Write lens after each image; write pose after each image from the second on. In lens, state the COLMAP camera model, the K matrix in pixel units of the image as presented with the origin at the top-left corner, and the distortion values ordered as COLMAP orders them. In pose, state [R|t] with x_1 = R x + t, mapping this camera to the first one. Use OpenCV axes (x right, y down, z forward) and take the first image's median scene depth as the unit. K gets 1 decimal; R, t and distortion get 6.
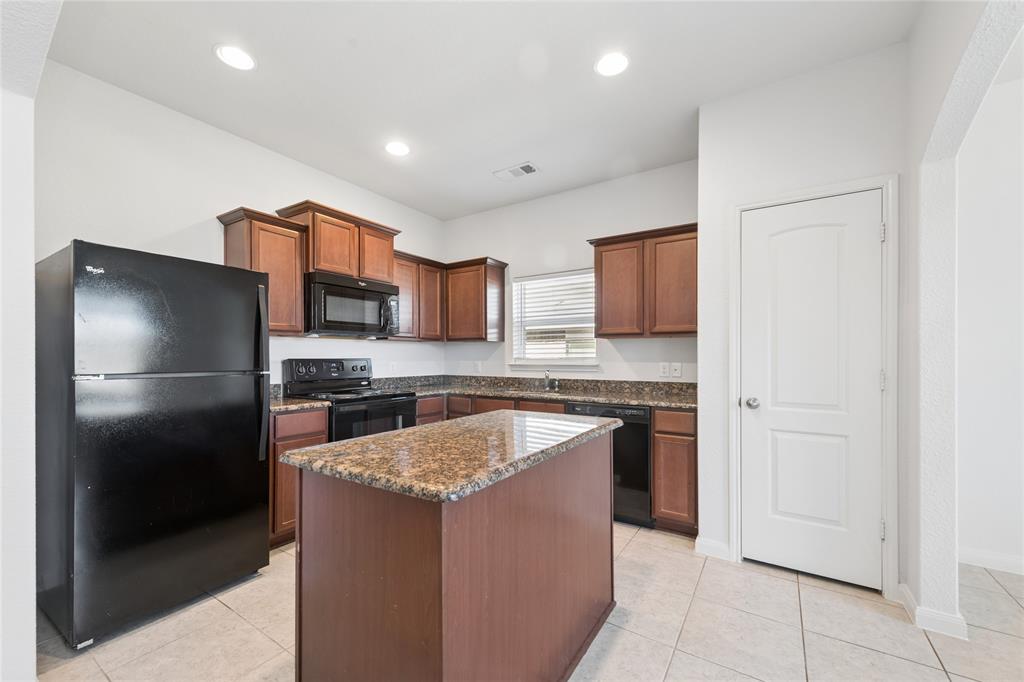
lens RADIAL K [[405.0, 0, 508.3], [0, 405.0, 353.1], [0, 0, 1]] dist [0.002867, 0.000055]
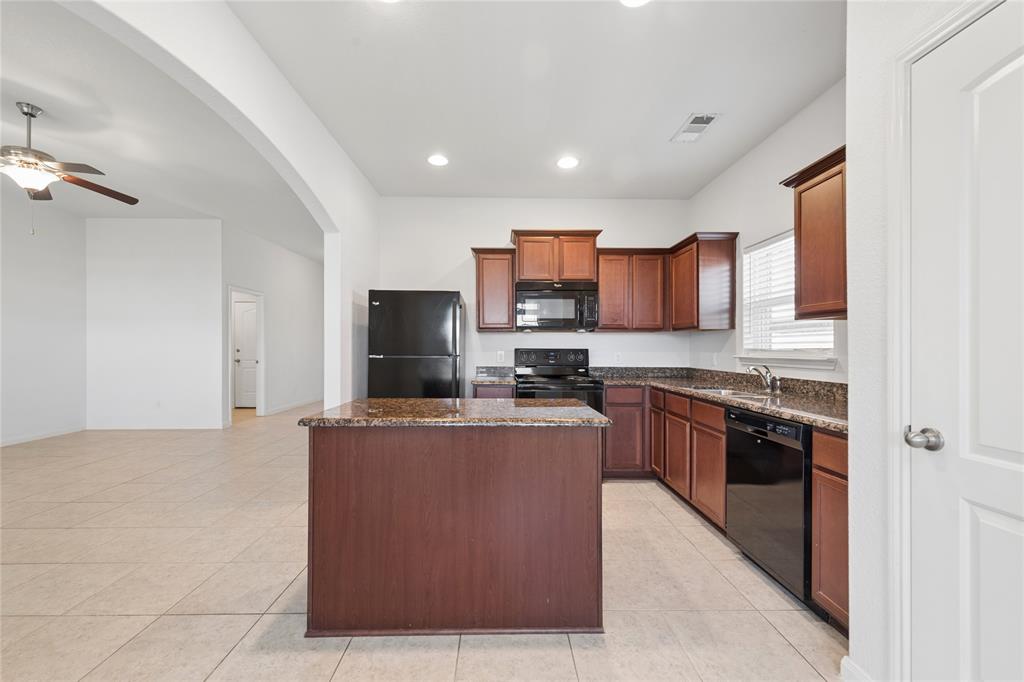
lens RADIAL K [[405.4, 0, 504.8], [0, 405.4, 346.7], [0, 0, 1]] dist [0.002250, 0.000114]
pose [[0.559515, -0.000140, -0.828820, 0.479716], [0.003359, 0.999992, 0.002099, 0.004449], [0.828814, -0.003959, 0.559511, 0.188923]]
